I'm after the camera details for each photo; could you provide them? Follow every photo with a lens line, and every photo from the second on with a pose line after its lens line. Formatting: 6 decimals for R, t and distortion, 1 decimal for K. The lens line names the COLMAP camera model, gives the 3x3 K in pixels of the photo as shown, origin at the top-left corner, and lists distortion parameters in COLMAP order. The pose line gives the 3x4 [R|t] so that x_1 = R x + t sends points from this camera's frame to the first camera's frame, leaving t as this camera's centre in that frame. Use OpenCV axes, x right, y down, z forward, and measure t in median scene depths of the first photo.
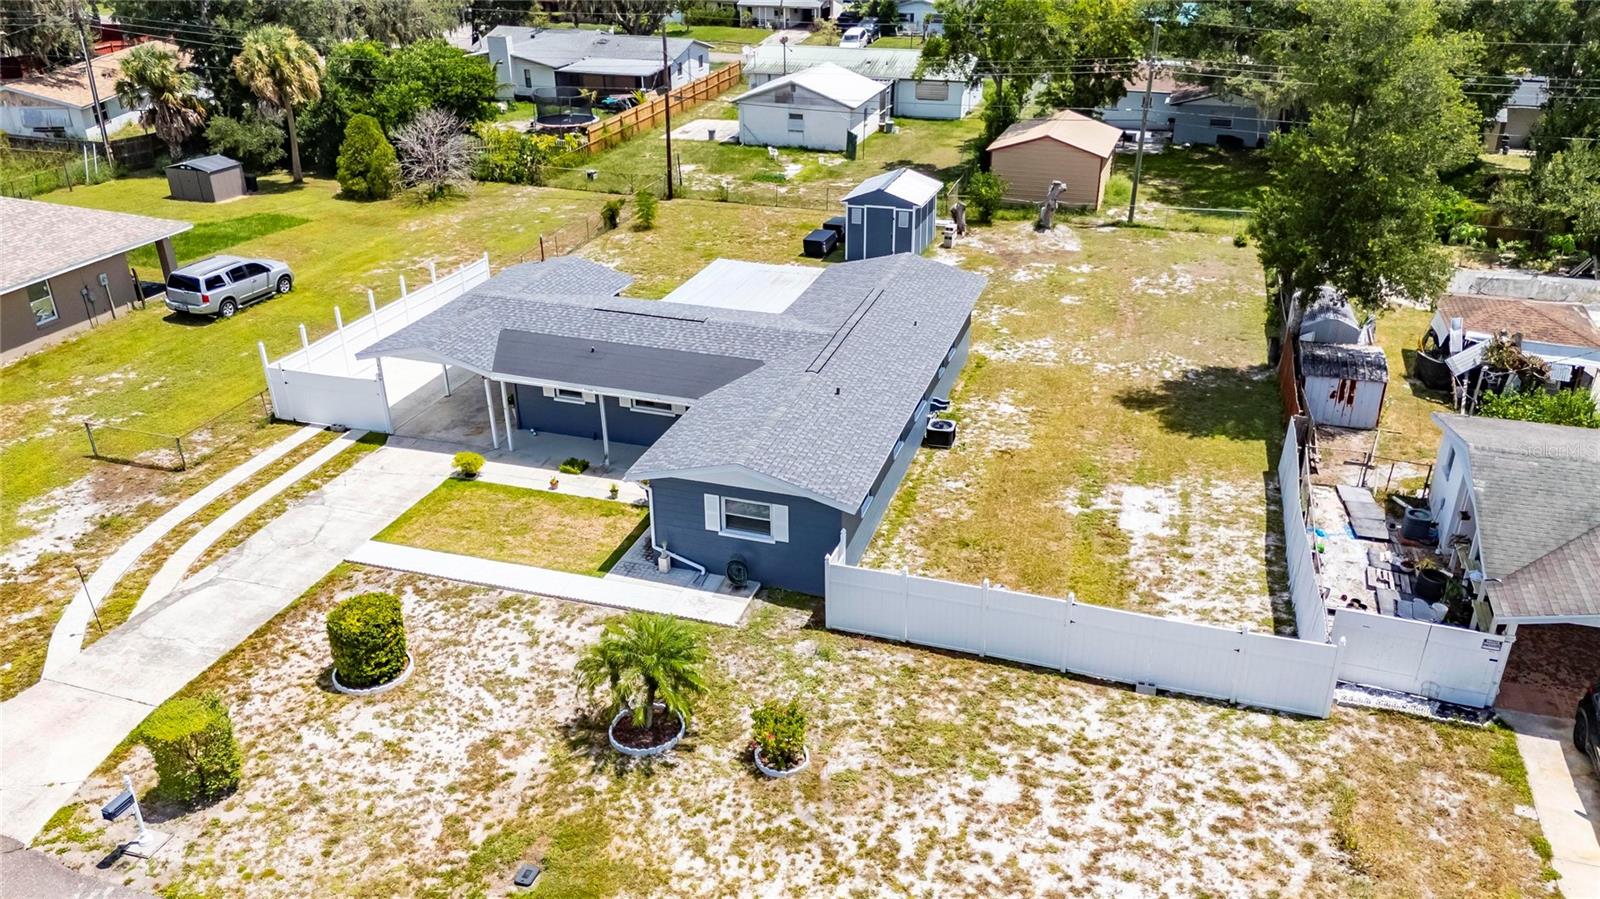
lens RADIAL K [[1178.0, 0, 807.4], [0, 1178.0, 447.2], [0, 0, 1]] dist [0.070027, -0.068326]
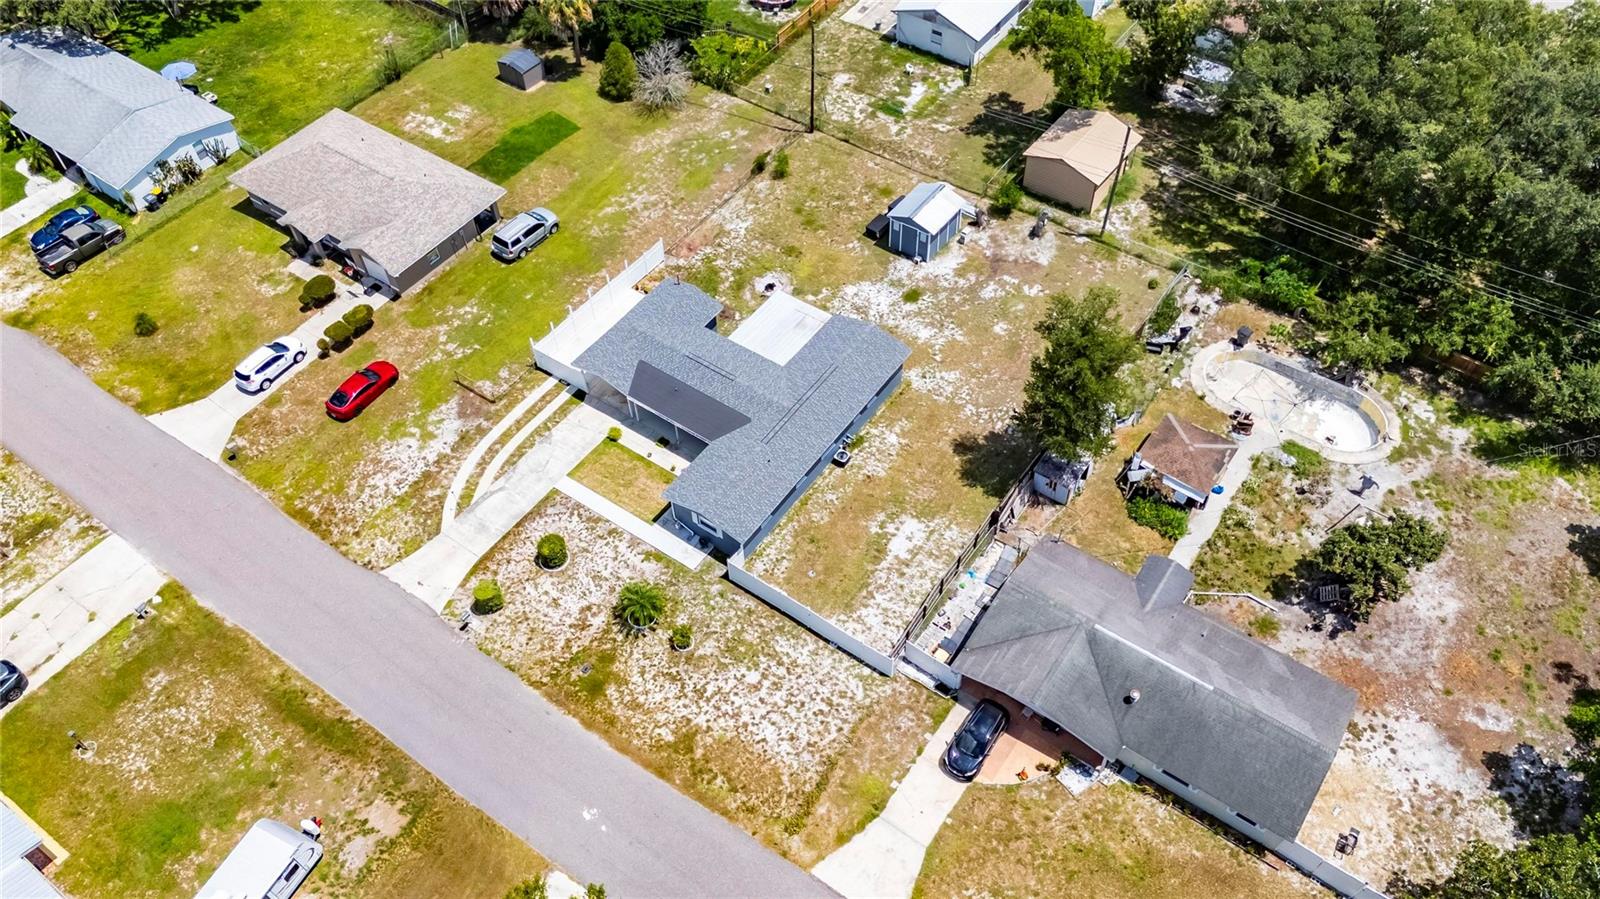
lens RADIAL K [[1177.3, 0, 806.6], [0, 1177.3, 443.0], [0, 0, 1]] dist [0.100711, -0.132625]
pose [[0.953878, 0.223394, -0.200531, 0.562833], [-0.118817, 0.894403, 0.431191, -1.104813], [0.275681, -0.387477, 0.879694, -0.925716]]
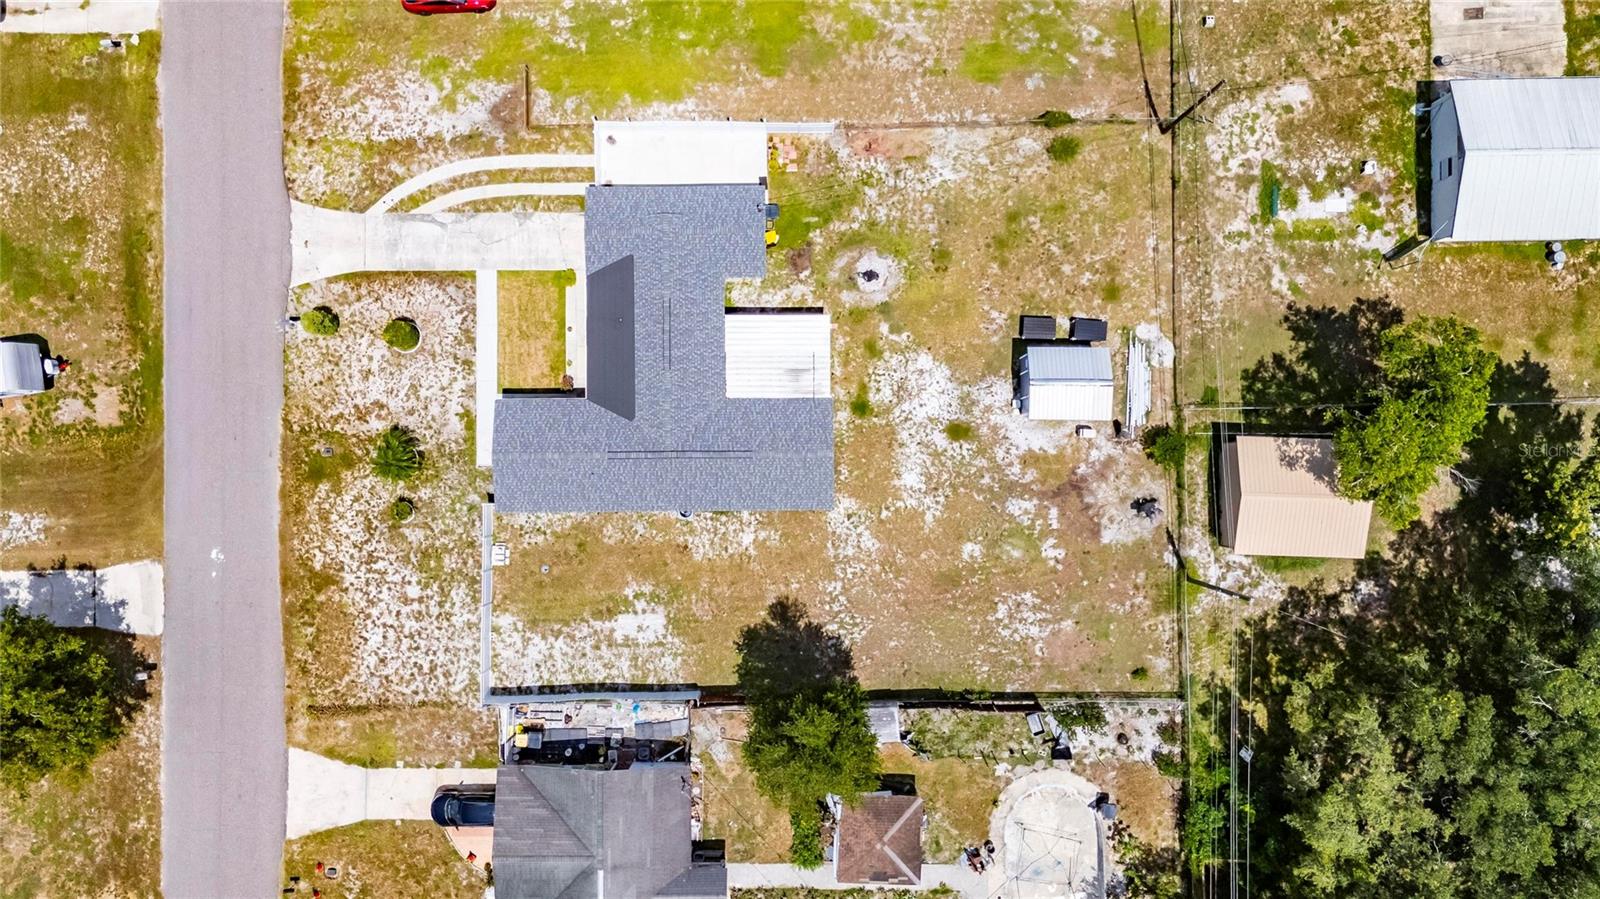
lens RADIAL K [[1178.0, 0, 807.4], [0, 1178.0, 447.2], [0, 0, 1]] dist [0.070027, -0.068326]
pose [[0.308182, 0.951192, -0.016072, 0.135528], [-0.416266, 0.150021, 0.896781, -2.125435], [0.855422, -0.269681, 0.442182, 0.509863]]
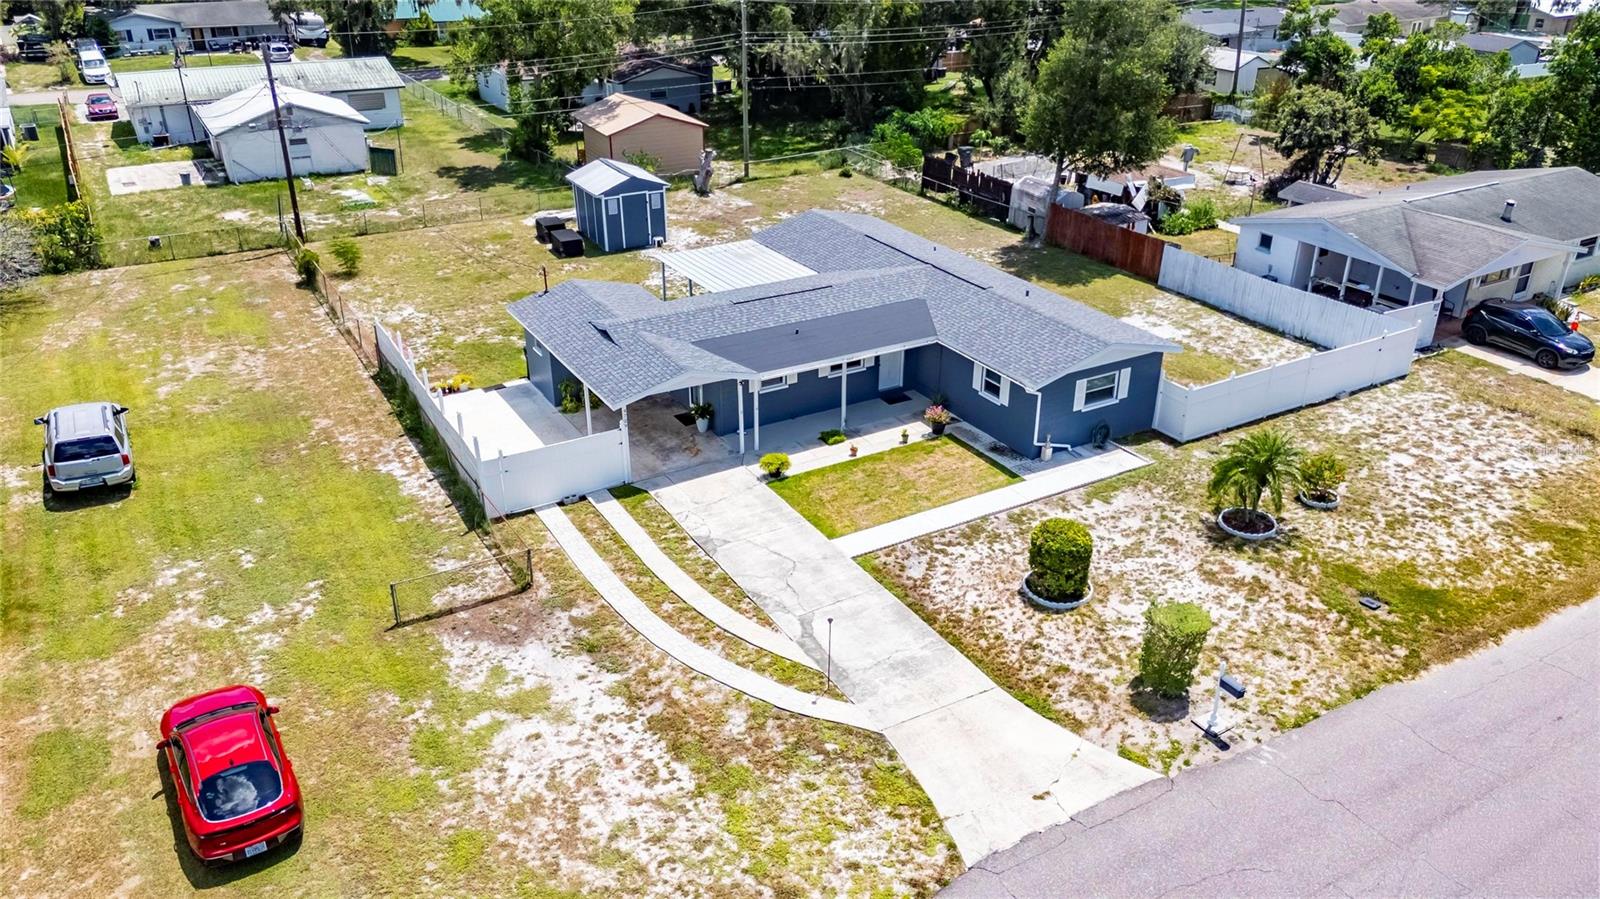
lens RADIAL K [[1178.0, 0, 807.4], [0, 1178.0, 447.2], [0, 0, 1]] dist [0.070027, -0.068326]
pose [[0.671245, -0.321851, 0.667714, -1.120537], [0.321315, 0.938120, 0.129178, -0.144992], [-0.667972, 0.127837, 0.733124, 0.288940]]
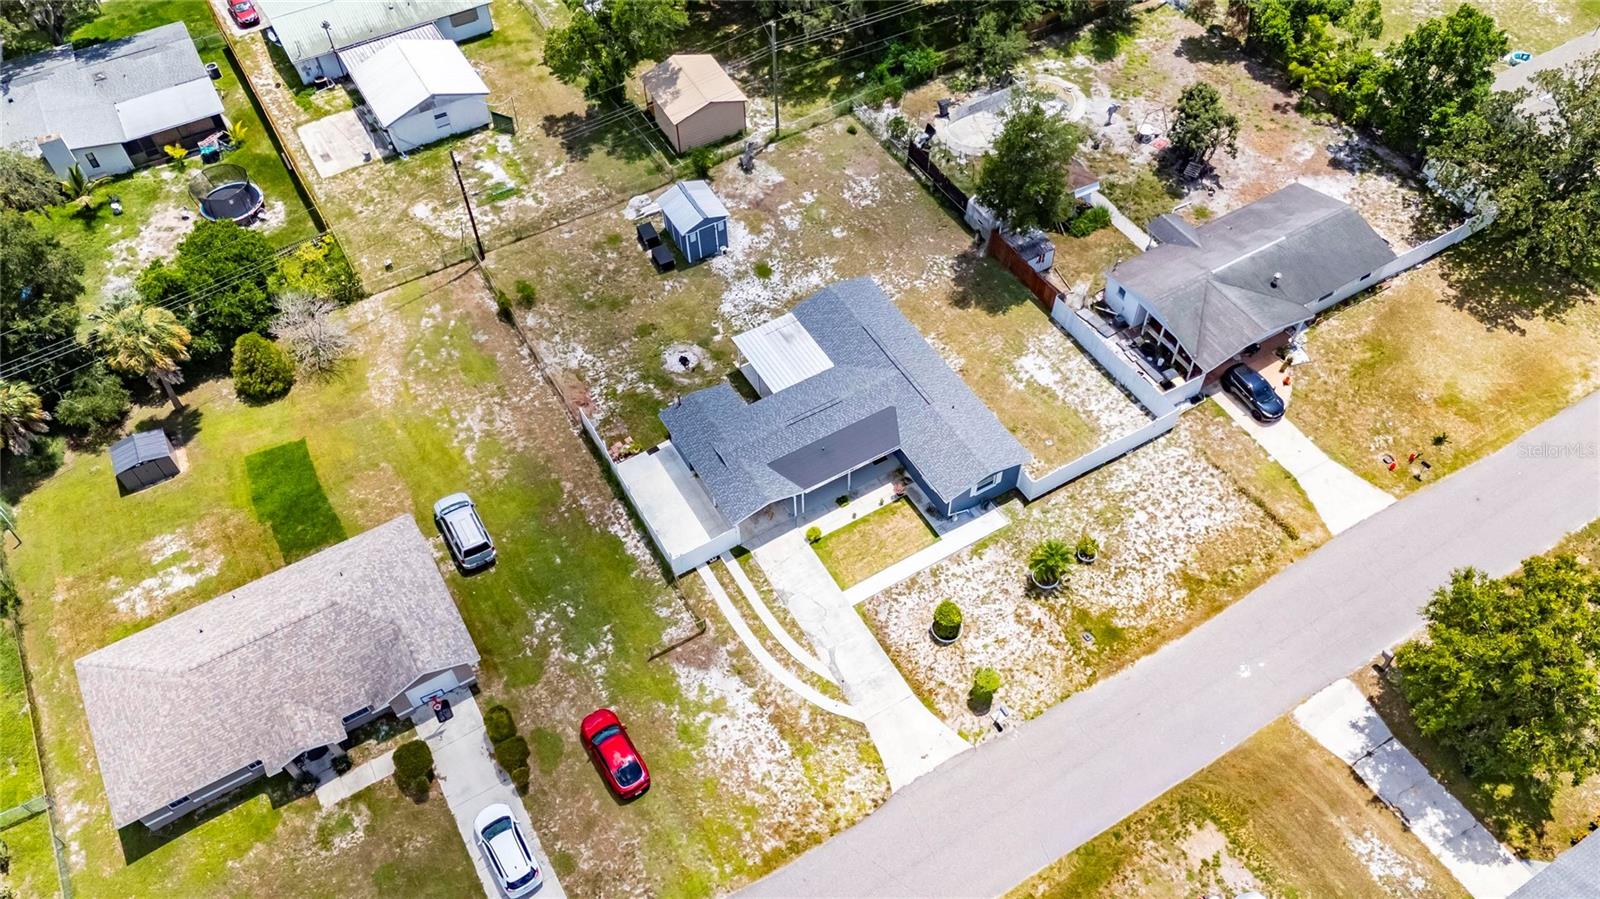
lens RADIAL K [[1177.3, 0, 806.6], [0, 1177.3, 443.0], [0, 0, 1]] dist [0.100711, -0.132625]
pose [[0.669567, -0.586115, 0.456234, -1.320327], [0.339782, 0.787914, 0.513556, -1.338208], [-0.660476, -0.188840, 0.726712, -0.468189]]
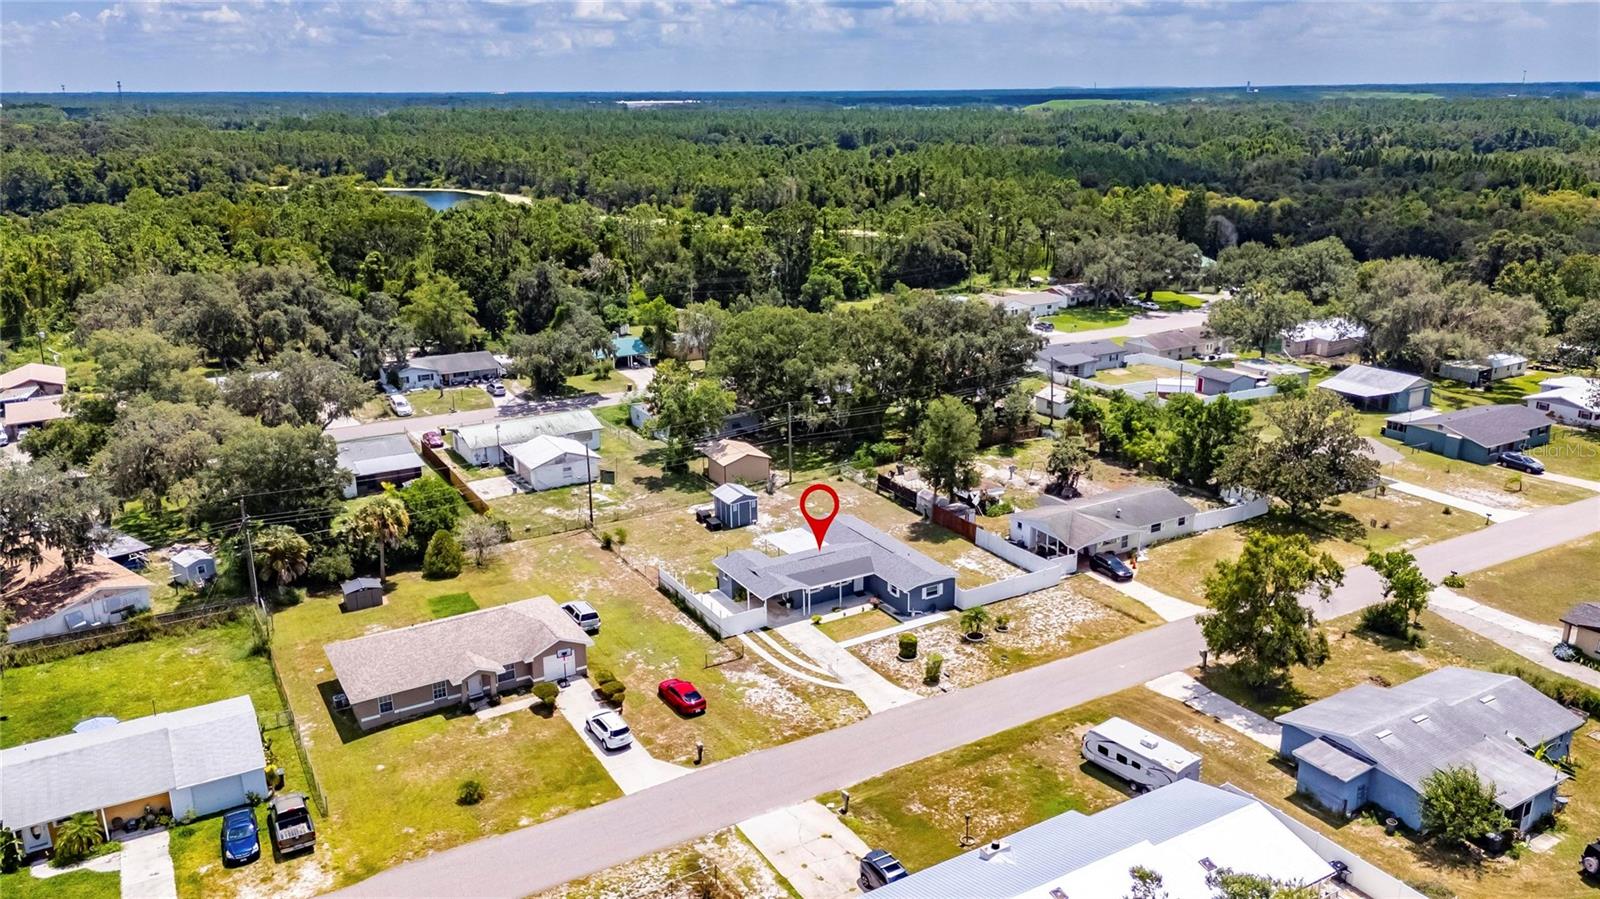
lens RADIAL K [[1170.6, 0, 800.0], [0, 1170.6, 449.5], [0, 0, 1]] dist [0.105148, -0.061454]
pose [[0.671601, -0.220392, 0.707375, -2.696910], [0.332986, 0.942665, -0.022446, -0.390779], [-0.661870, 0.250621, 0.706482, -1.321656]]
